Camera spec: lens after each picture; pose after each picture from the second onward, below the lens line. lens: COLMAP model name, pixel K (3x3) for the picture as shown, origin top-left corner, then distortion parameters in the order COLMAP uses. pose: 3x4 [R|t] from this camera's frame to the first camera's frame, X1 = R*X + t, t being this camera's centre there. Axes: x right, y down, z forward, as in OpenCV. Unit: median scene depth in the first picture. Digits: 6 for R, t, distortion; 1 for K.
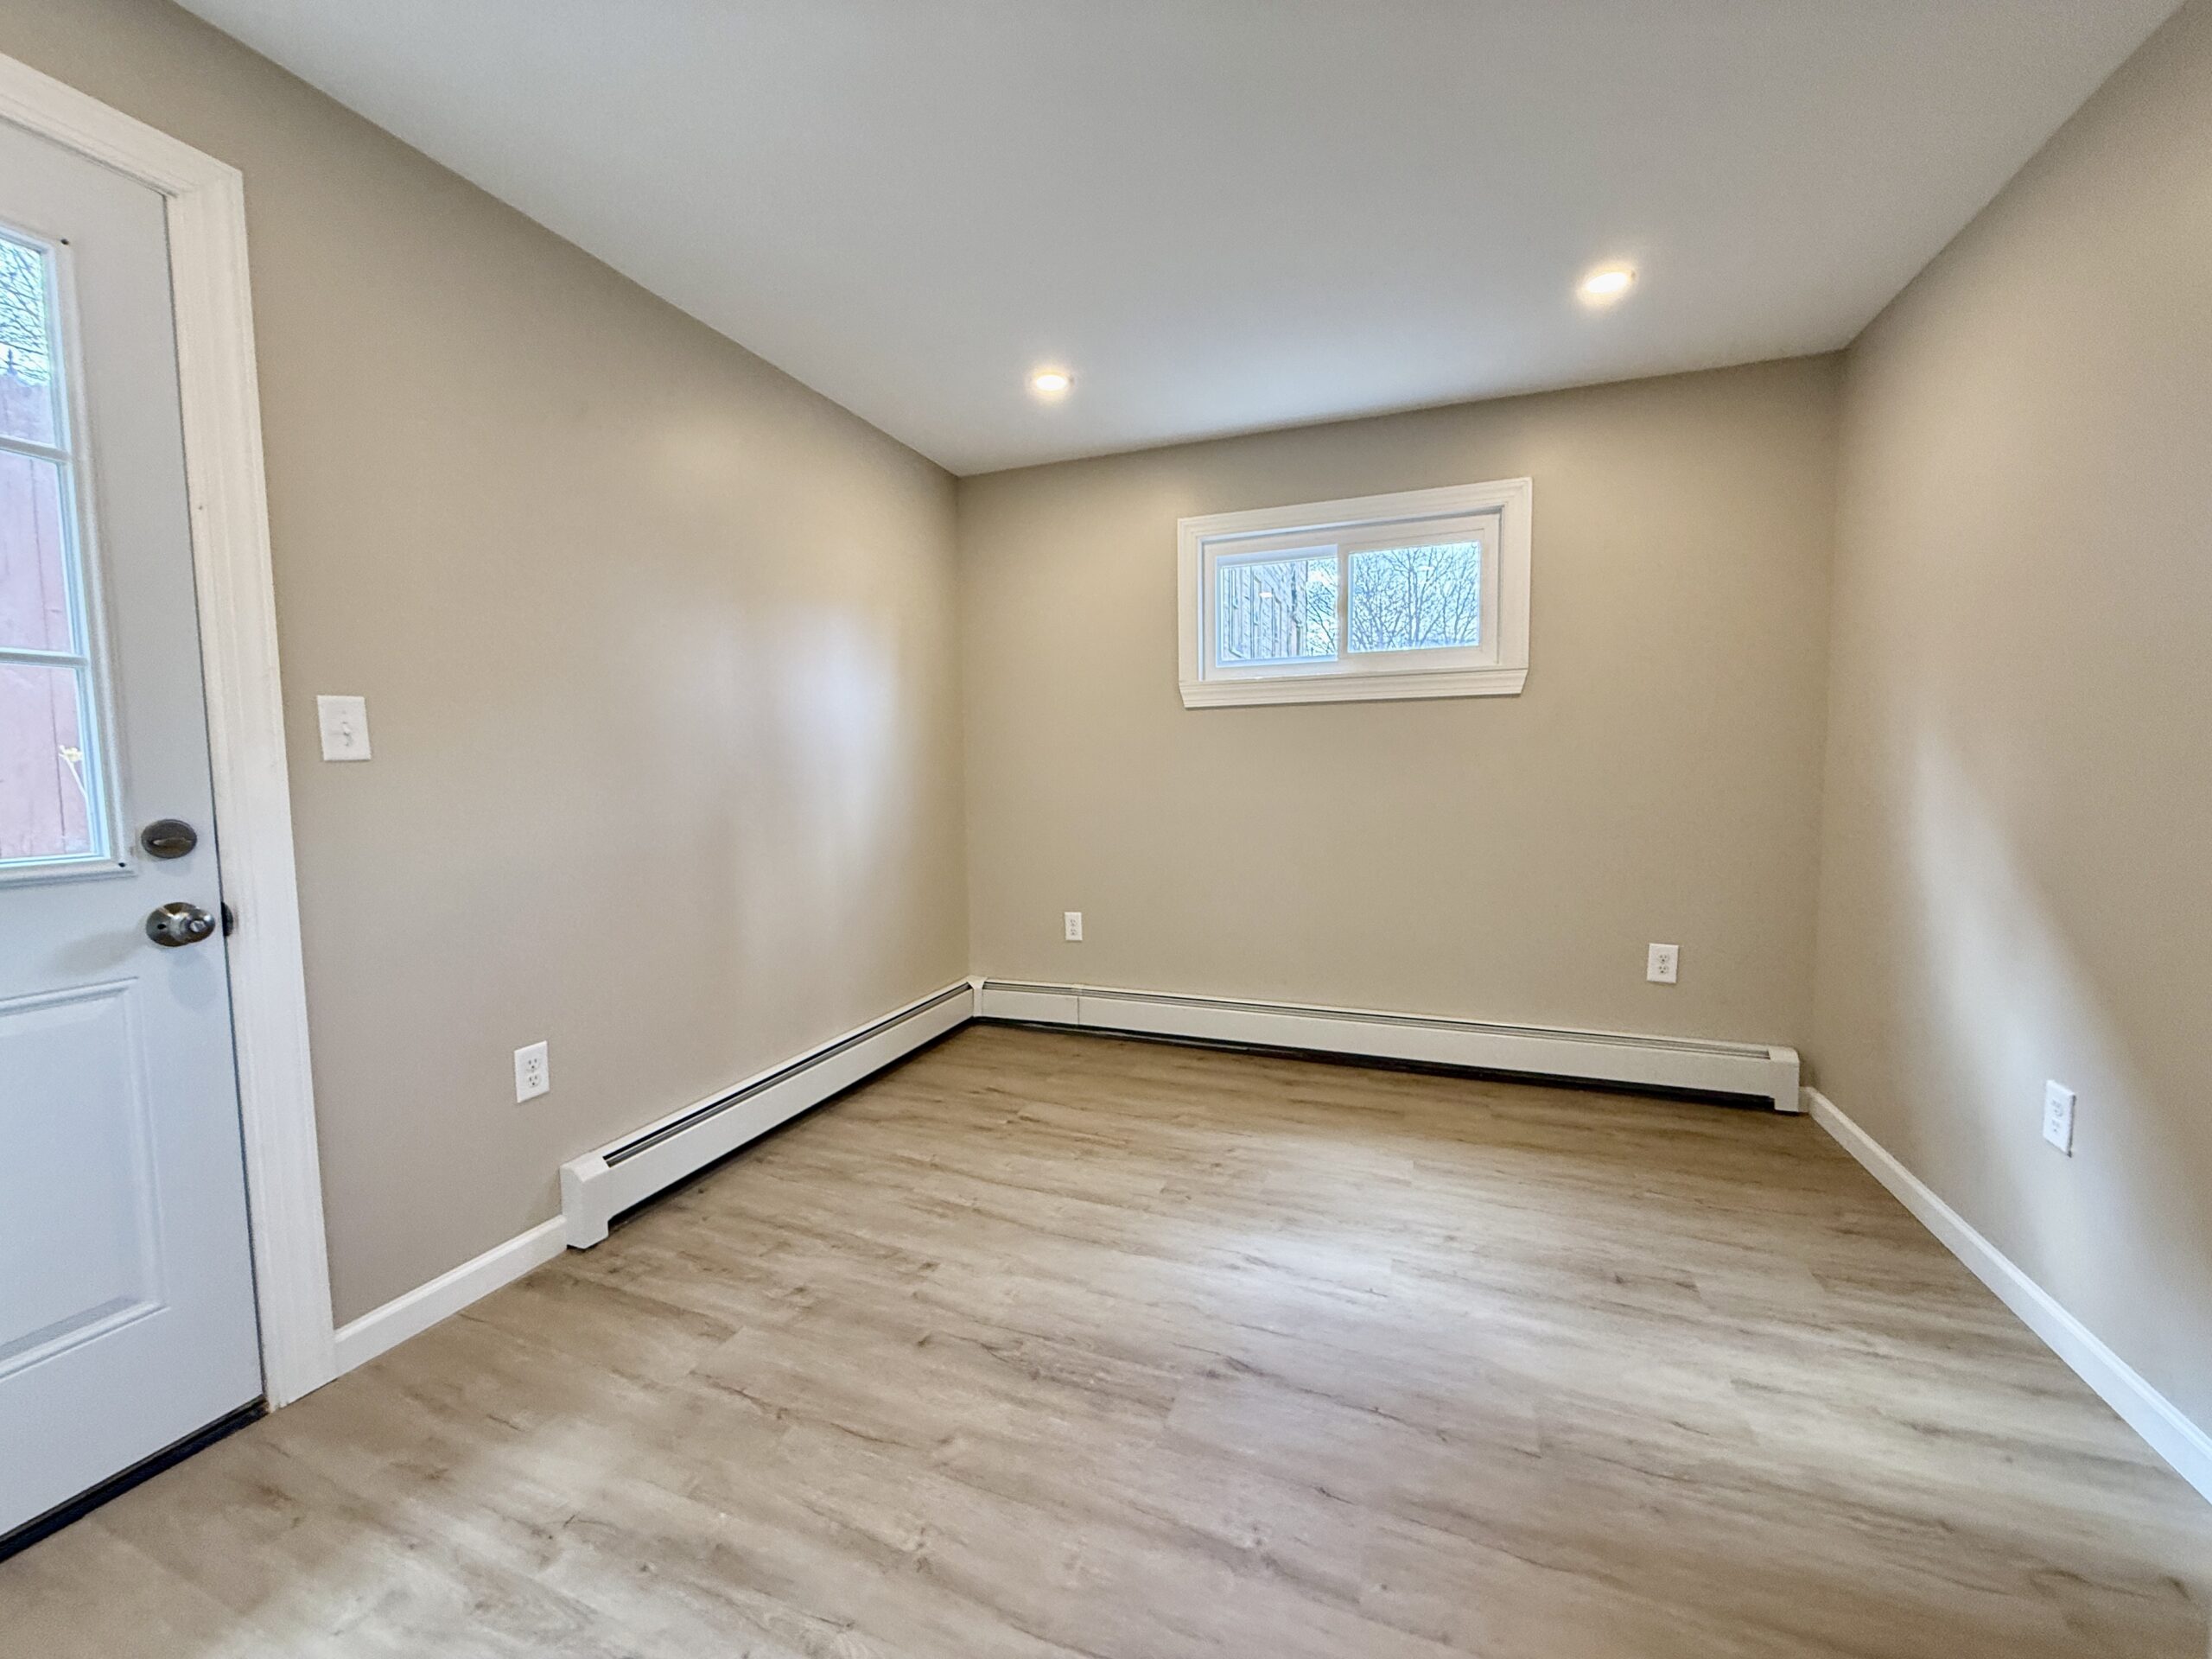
lens RADIAL K [[878.3, 0, 1100.1], [0, 878.3, 826.7], [0, 0, 1]] dist [0.000411, -0.000751]
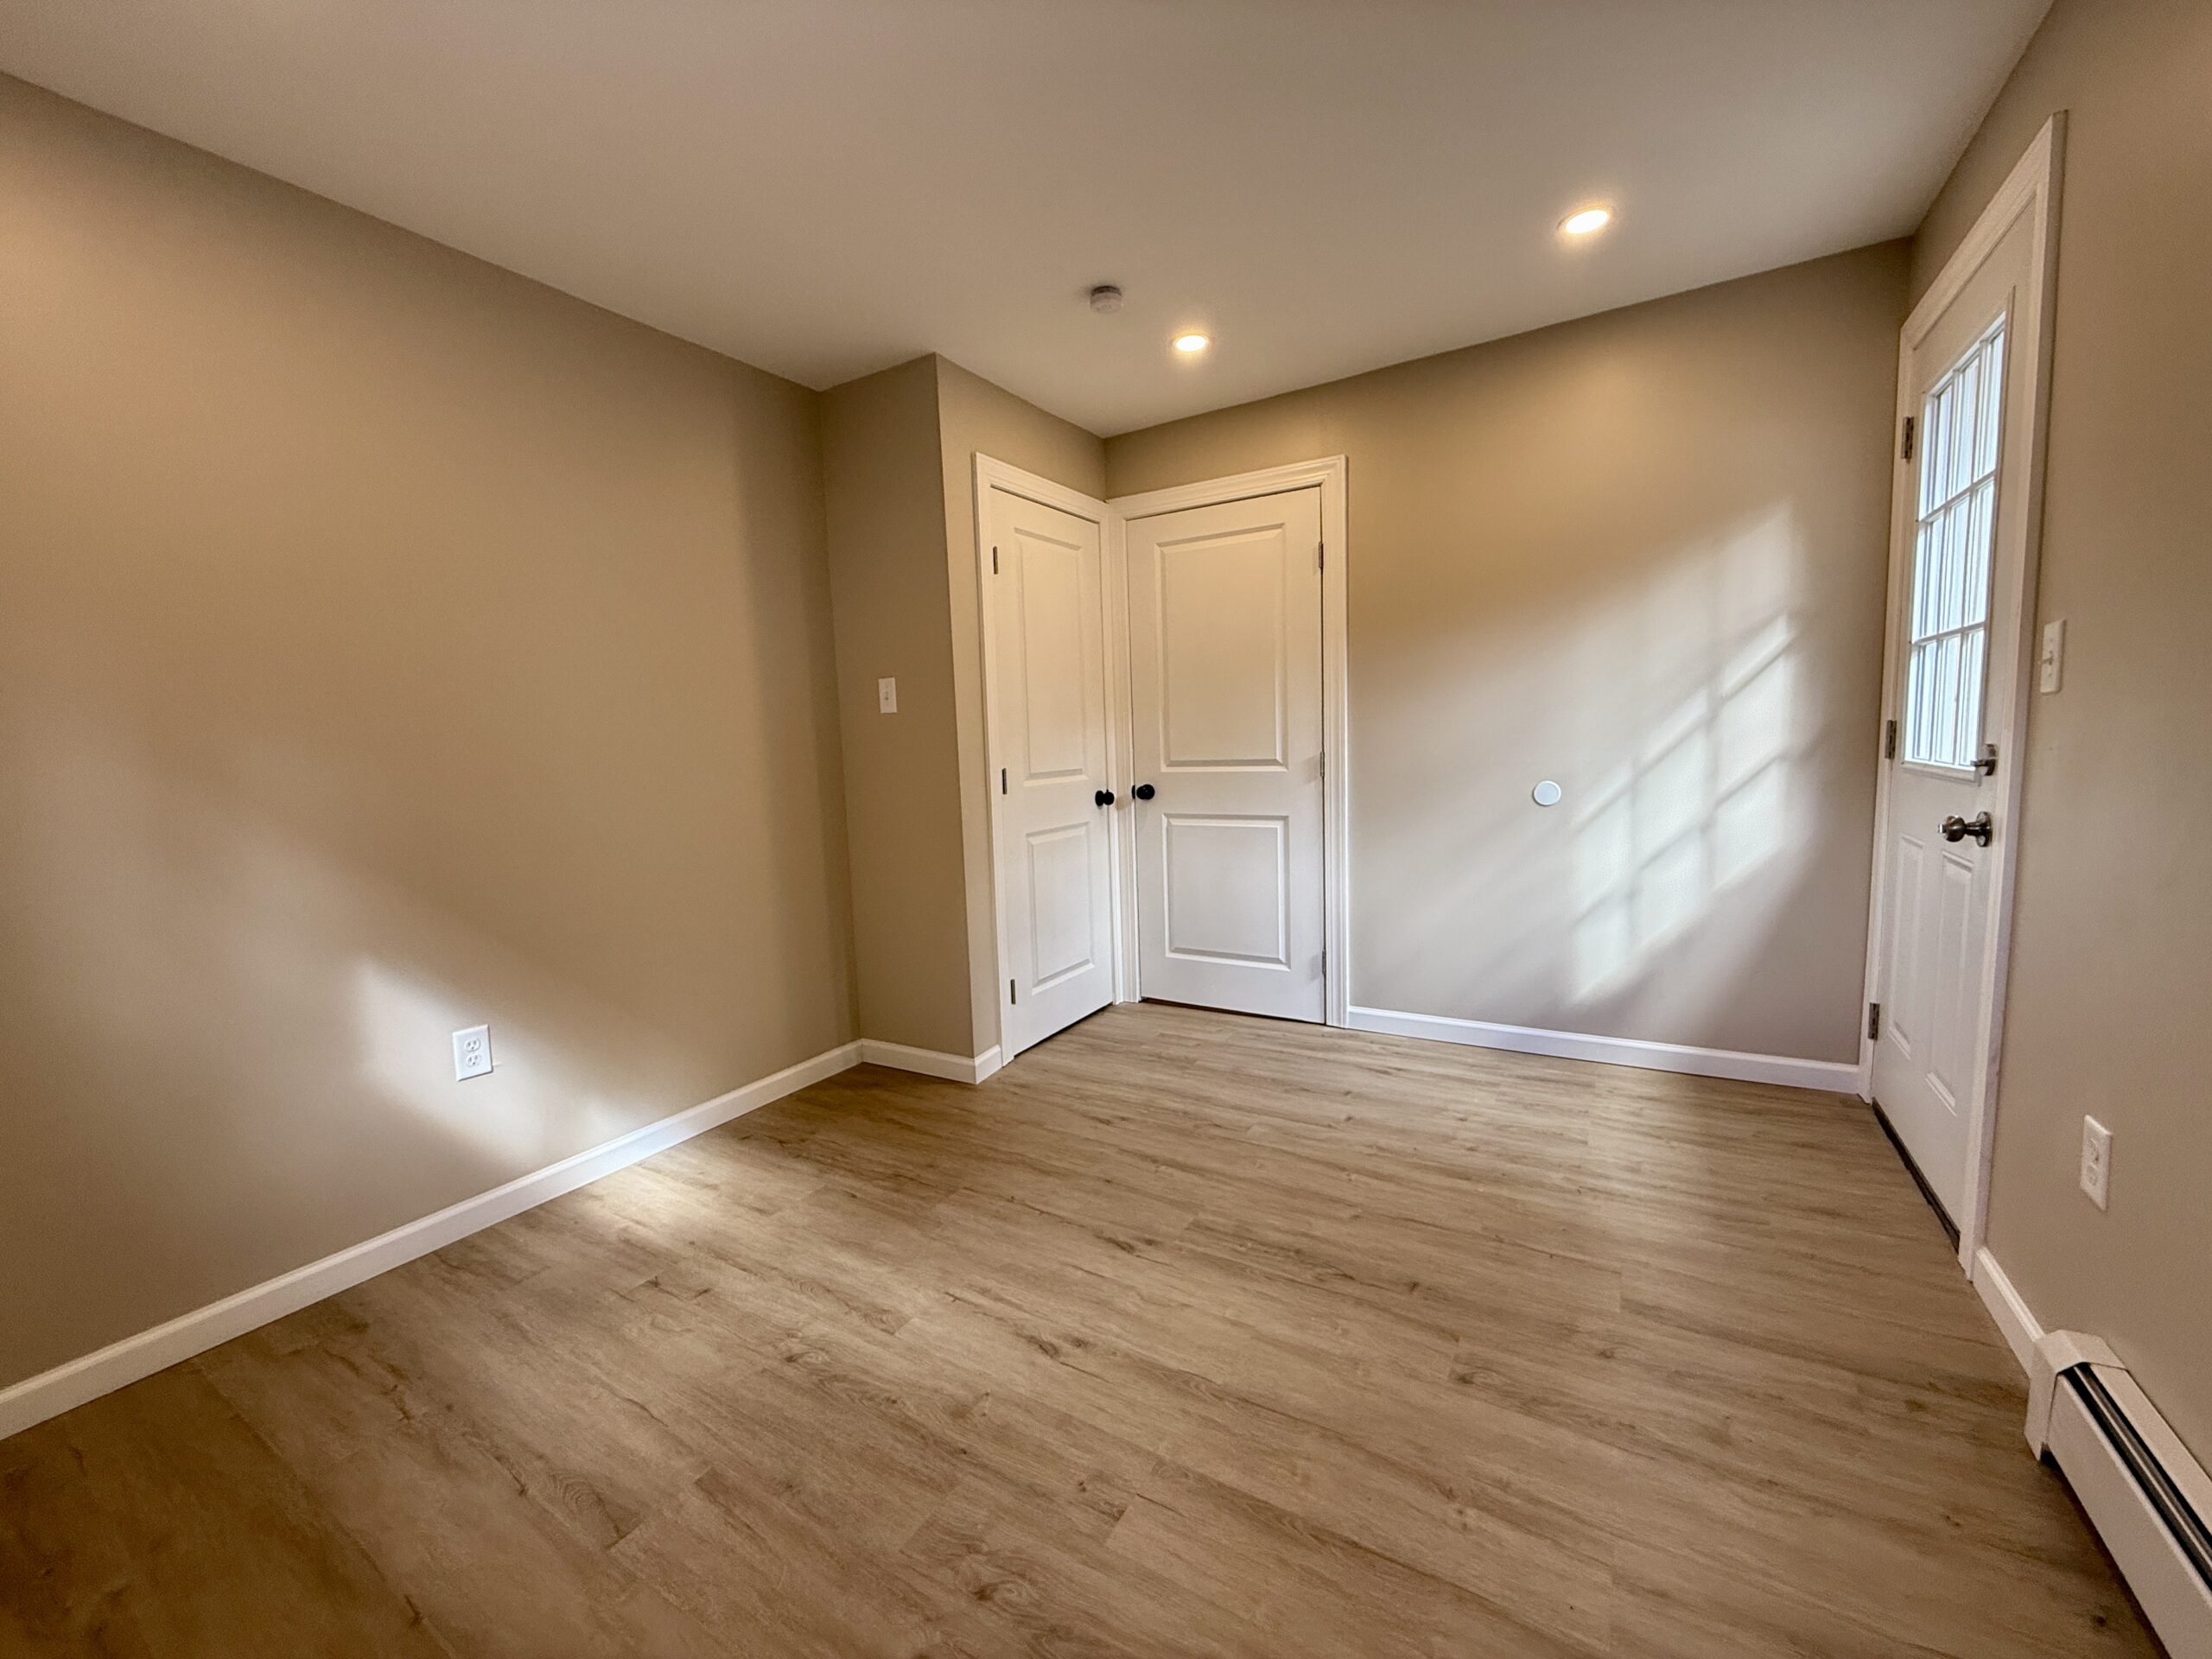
lens RADIAL K [[878.3, 0, 1100.1], [0, 878.3, 826.7], [0, 0, 1]] dist [0.000411, -0.000751]
pose [[-0.982801, 0.030869, 0.182072, -0.040379], [0.061737, 0.984124, 0.166400, -0.137436], [-0.174044, 0.174778, -0.969103, 1.878389]]
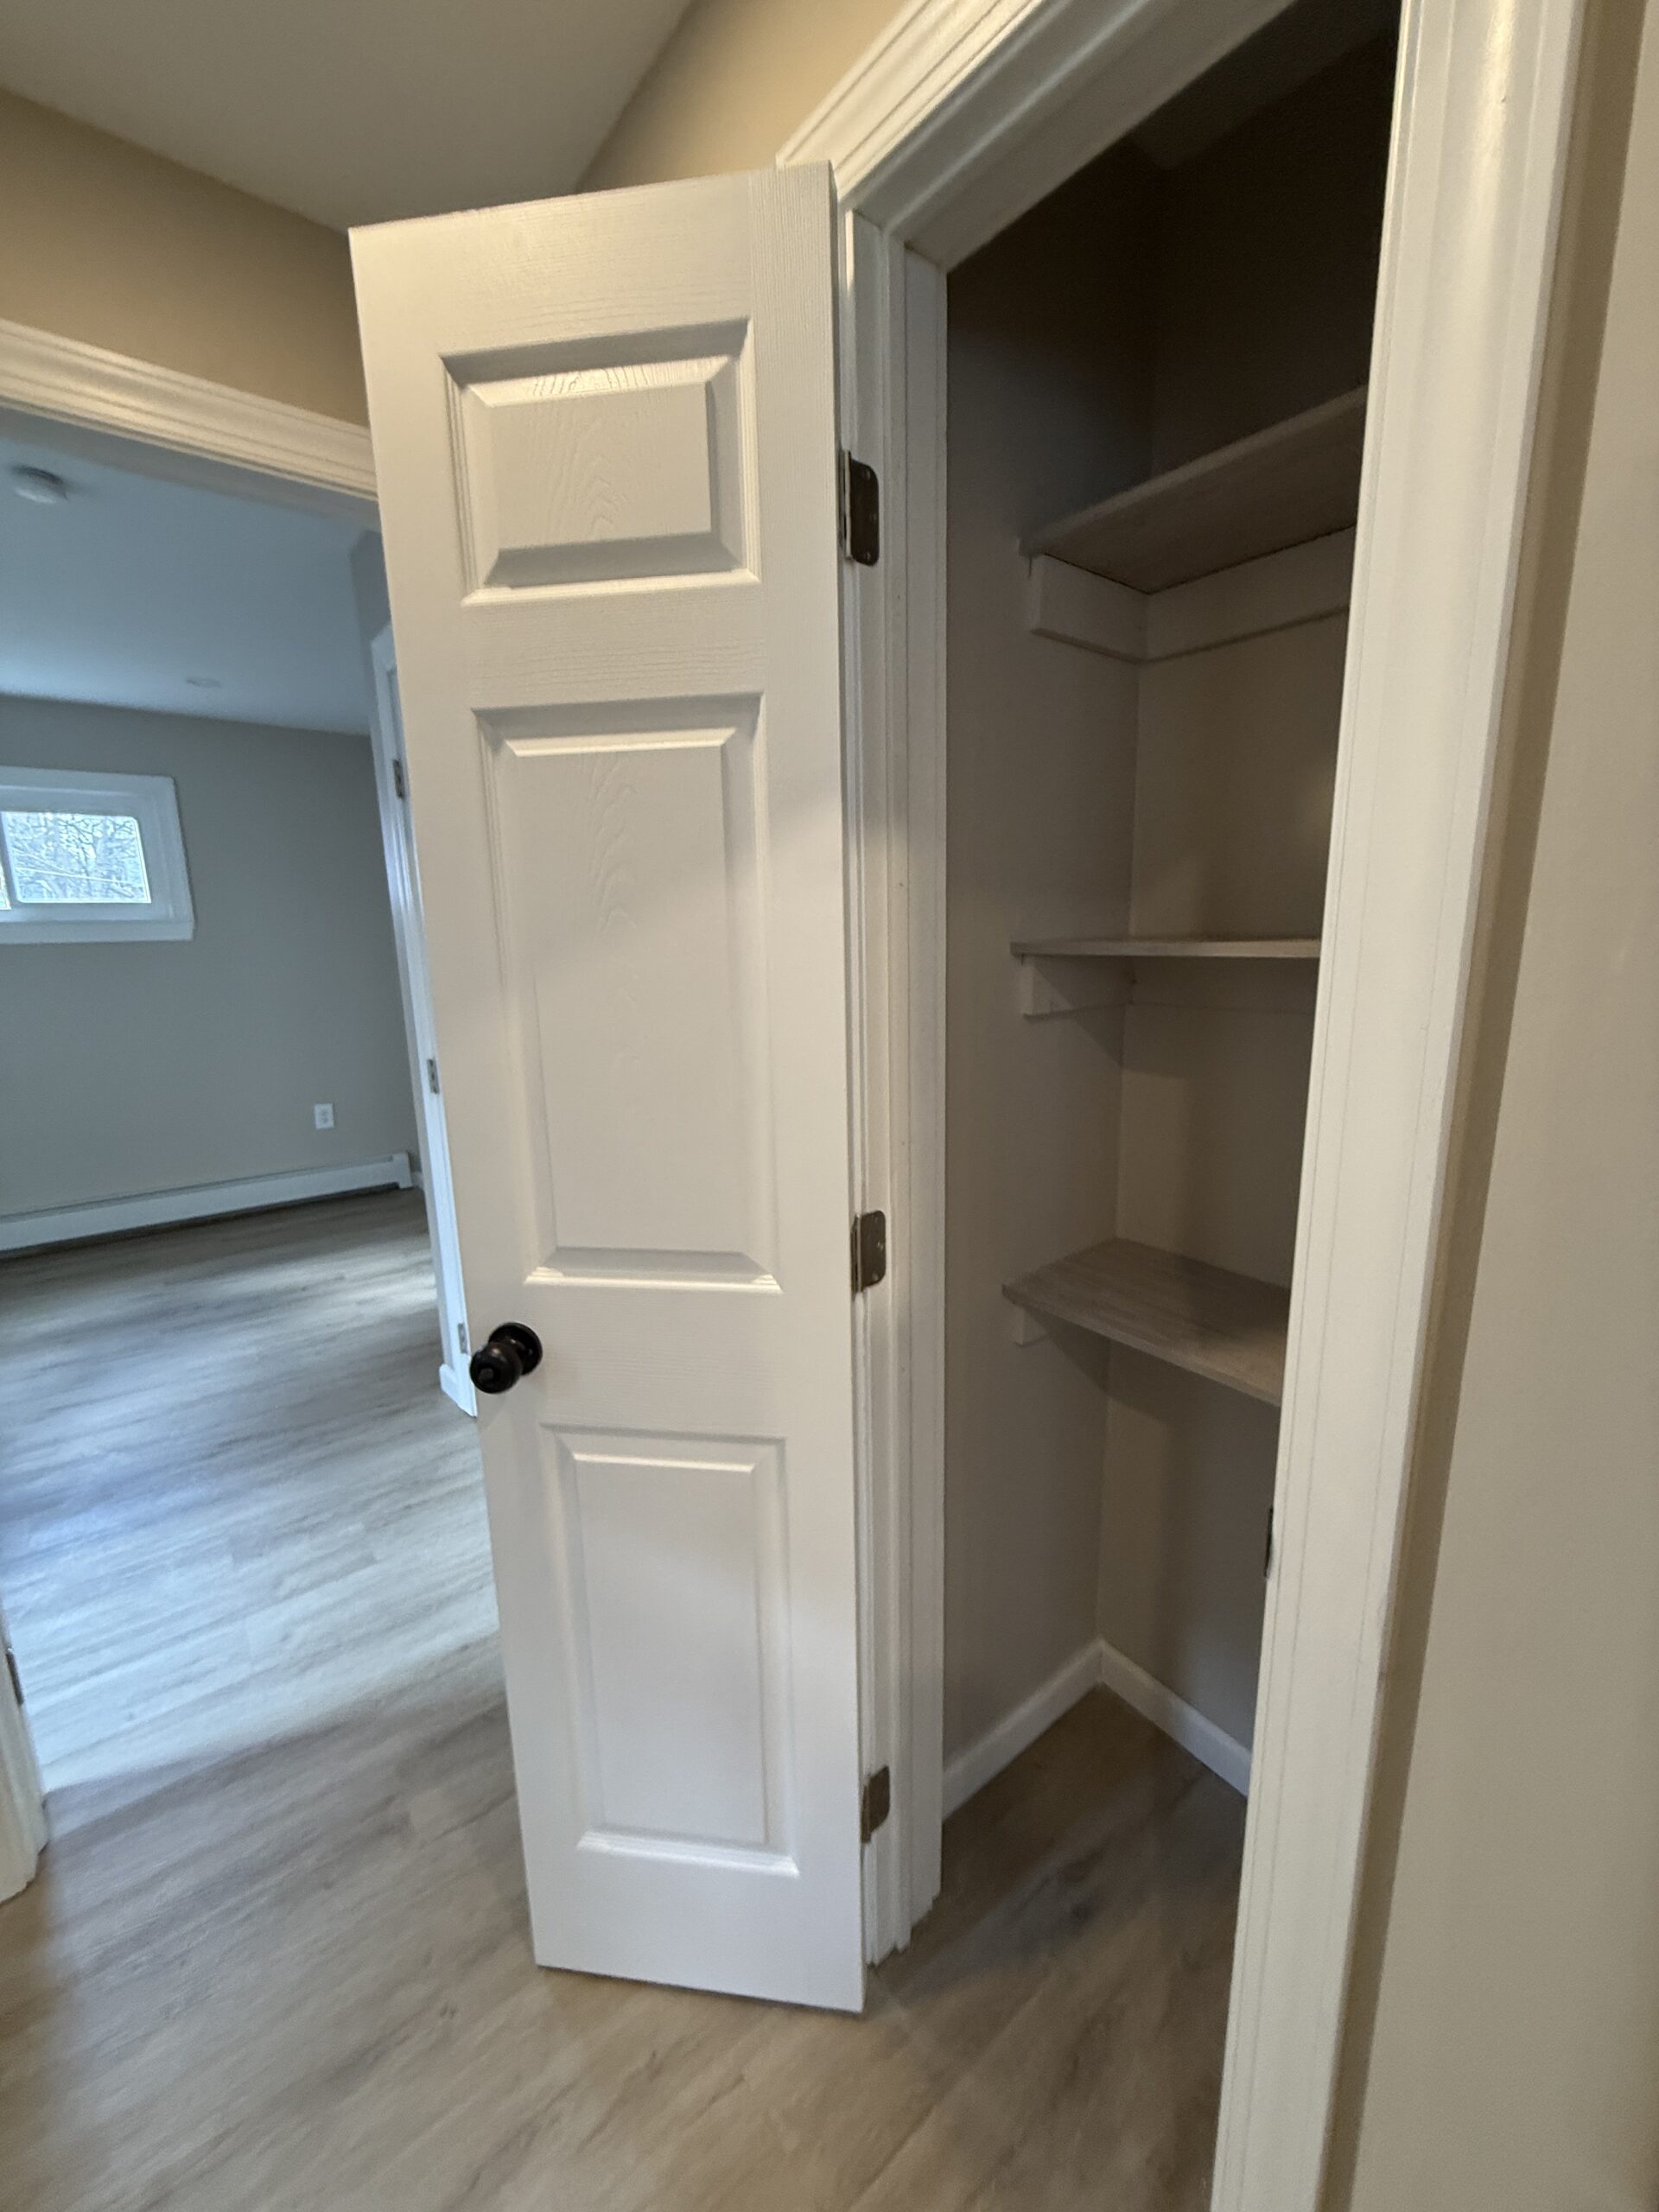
lens RADIAL K [[878.3, 0, 831.5], [0, 878.3, 1097.3], [0, 0, 1]] dist [0.000411, -0.000751]
pose [[0.505600, -0.146695, 0.850206, -0.370168], [0.054768, 0.988909, 0.138057, -0.074042], [-0.861028, -0.023237, 0.508026, -0.913585]]
